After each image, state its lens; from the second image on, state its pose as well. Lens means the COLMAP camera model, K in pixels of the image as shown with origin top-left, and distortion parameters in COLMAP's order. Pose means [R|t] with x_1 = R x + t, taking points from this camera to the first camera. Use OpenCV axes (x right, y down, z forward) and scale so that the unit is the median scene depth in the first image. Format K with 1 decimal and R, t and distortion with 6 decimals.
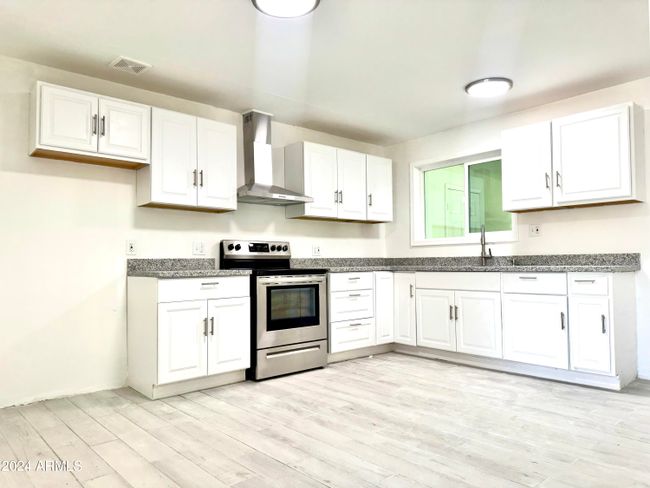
lens RADIAL K [[466.3, 0, 325.0], [0, 466.3, 244.0], [0, 0, 1]] dist [0.074038, -0.000724]
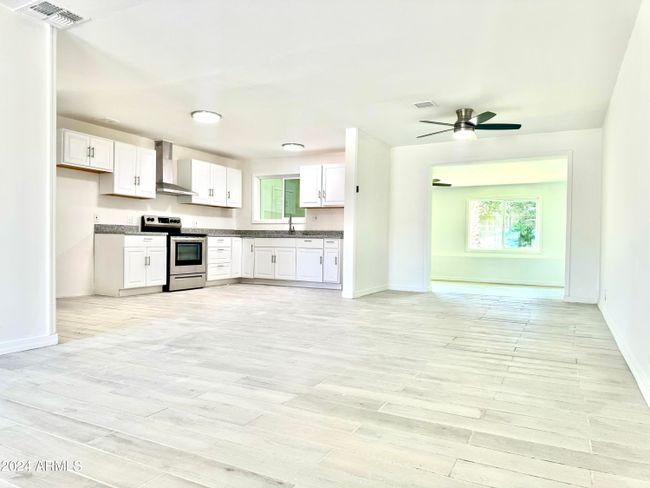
lens RADIAL K [[466.3, 0, 325.0], [0, 466.3, 244.0], [0, 0, 1]] dist [0.074038, -0.000724]
pose [[0.934470, 0.024493, 0.355198, -0.206332], [-0.042143, 0.998227, 0.042037, -0.003655], [-0.353538, -0.054251, 0.933845, -0.839335]]
